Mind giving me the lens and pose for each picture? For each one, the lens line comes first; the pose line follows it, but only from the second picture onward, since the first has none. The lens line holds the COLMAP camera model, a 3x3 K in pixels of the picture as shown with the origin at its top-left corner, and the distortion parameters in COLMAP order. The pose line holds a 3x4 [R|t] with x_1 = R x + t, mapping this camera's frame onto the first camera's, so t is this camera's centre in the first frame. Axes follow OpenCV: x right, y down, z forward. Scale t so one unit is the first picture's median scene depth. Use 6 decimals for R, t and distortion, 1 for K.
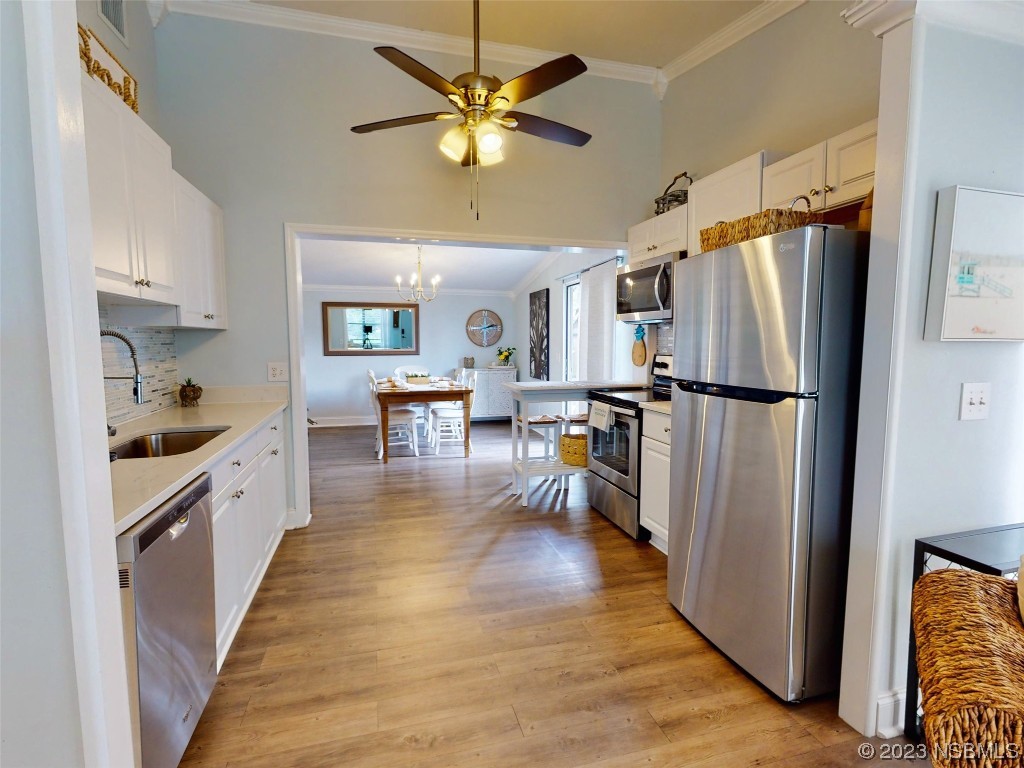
lens RADIAL K [[502.6, 0, 514.2], [0, 502.6, 387.0], [0, 0, 1]] dist [0.002586, 0.000672]
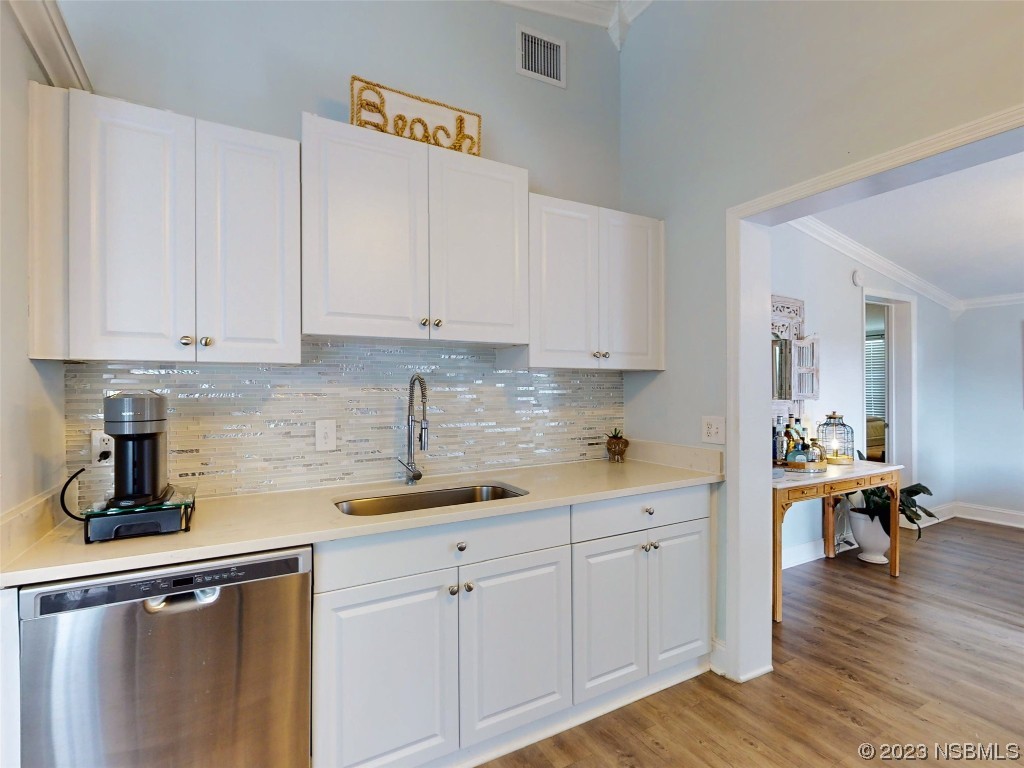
lens RADIAL K [[502.6, 0, 509.2], [0, 502.6, 382.8], [0, 0, 1]] dist [0.002586, 0.000672]
pose [[0.242434, -0.003062, -0.970163, 0.060091], [-0.089237, 0.995685, -0.025442, -0.024539], [0.966055, 0.092742, 0.241115, 0.268010]]
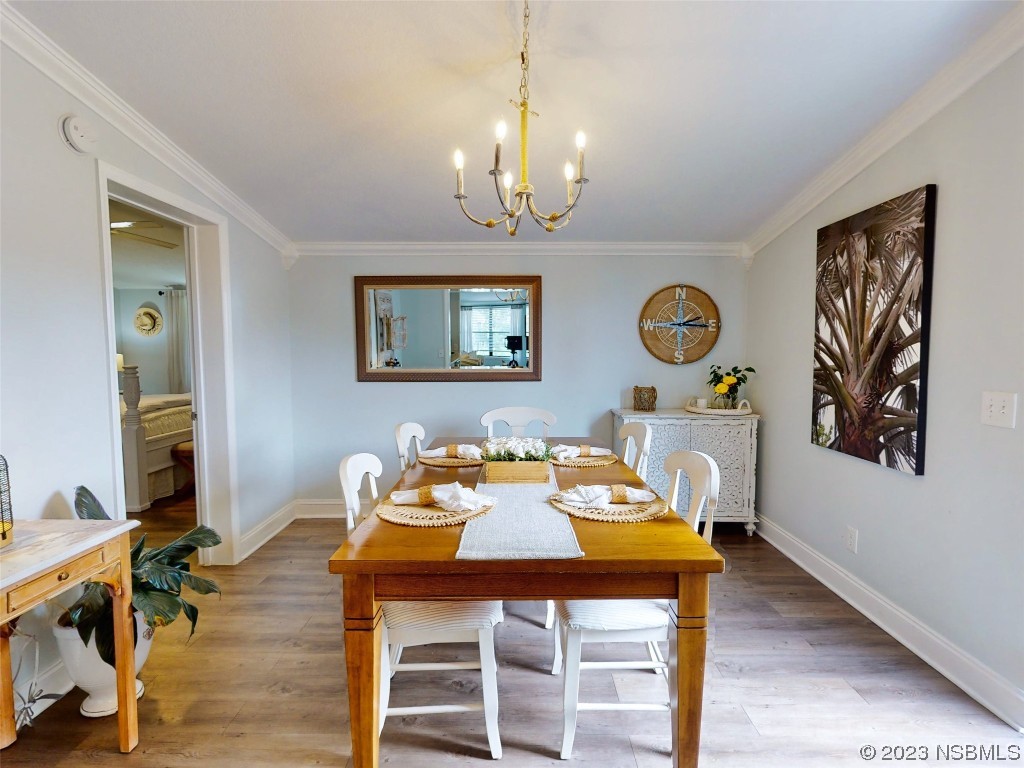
lens RADIAL K [[502.6, 0, 506.1], [0, 502.6, 385.0], [0, 0, 1]] dist [0.002586, 0.000672]
pose [[0.955969, 0.018144, -0.292906, -0.086854], [-0.026035, 0.999395, -0.023065, -0.053225], [0.292310, 0.029675, 0.955863, 0.585306]]
